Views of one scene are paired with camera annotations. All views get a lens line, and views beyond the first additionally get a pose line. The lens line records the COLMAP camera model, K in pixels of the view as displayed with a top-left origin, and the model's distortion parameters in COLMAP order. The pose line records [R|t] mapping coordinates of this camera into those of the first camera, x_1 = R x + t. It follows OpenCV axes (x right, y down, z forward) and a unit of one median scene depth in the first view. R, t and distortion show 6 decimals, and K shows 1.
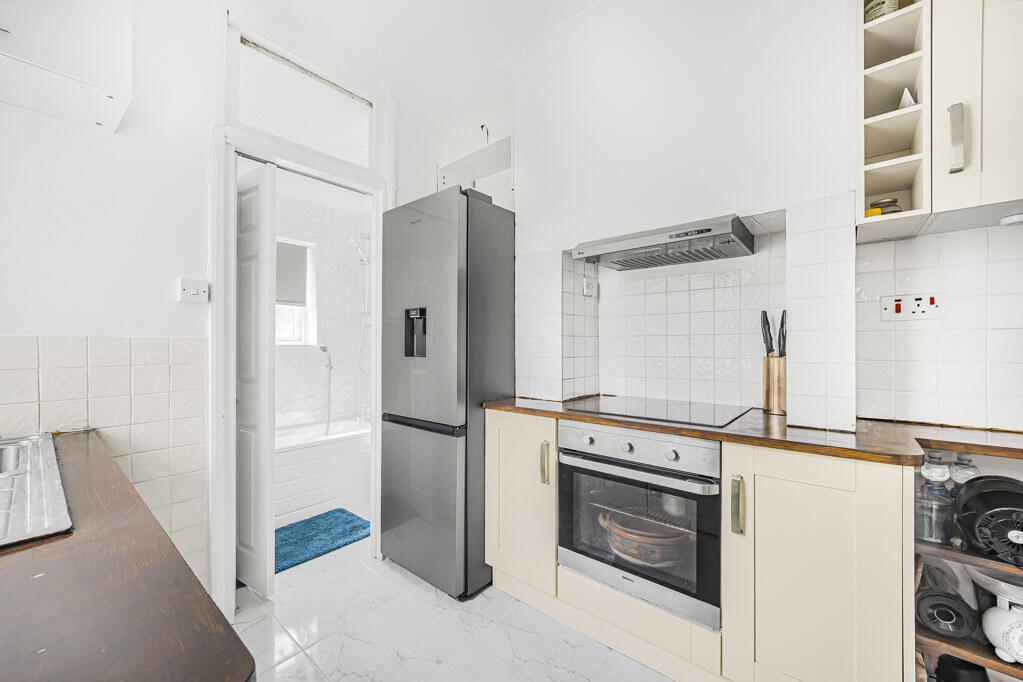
lens RADIAL K [[400.0, 0, 514.5], [0, 400.0, 346.2], [0, 0, 1]] dist [0.000828, 0.000511]
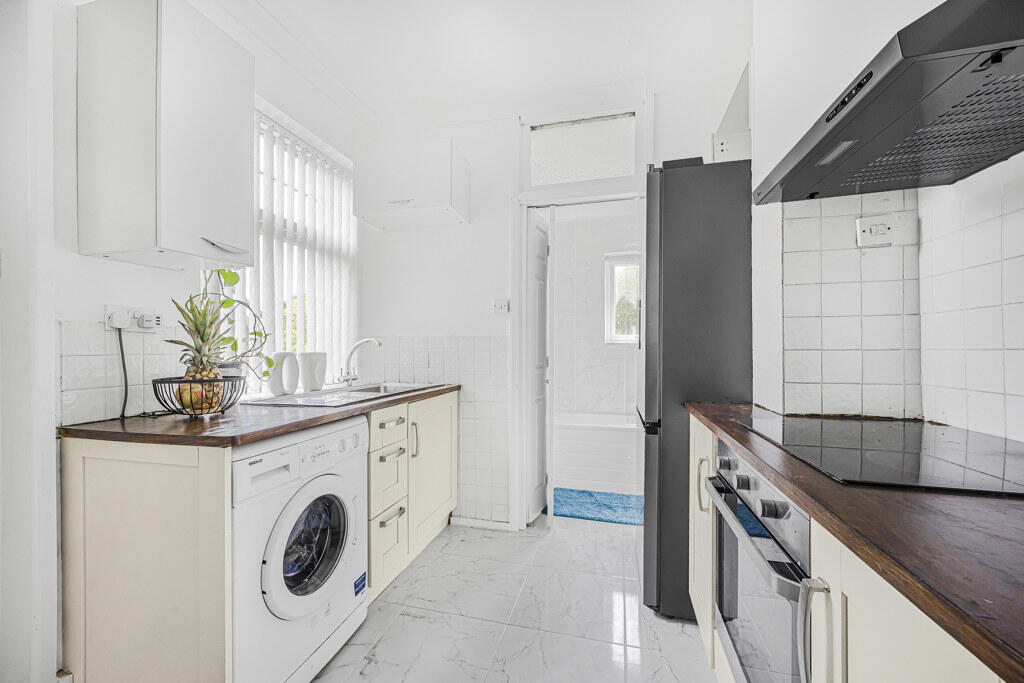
lens RADIAL K [[400.3, 0, 515.5], [0, 400.3, 345.8], [0, 0, 1]] dist [0.000828, 0.000511]
pose [[0.426281, -0.006944, -0.904564, 0.526435], [0.000389, 0.999972, -0.007493, 0.025595], [0.904591, 0.002842, 0.426271, 0.294731]]
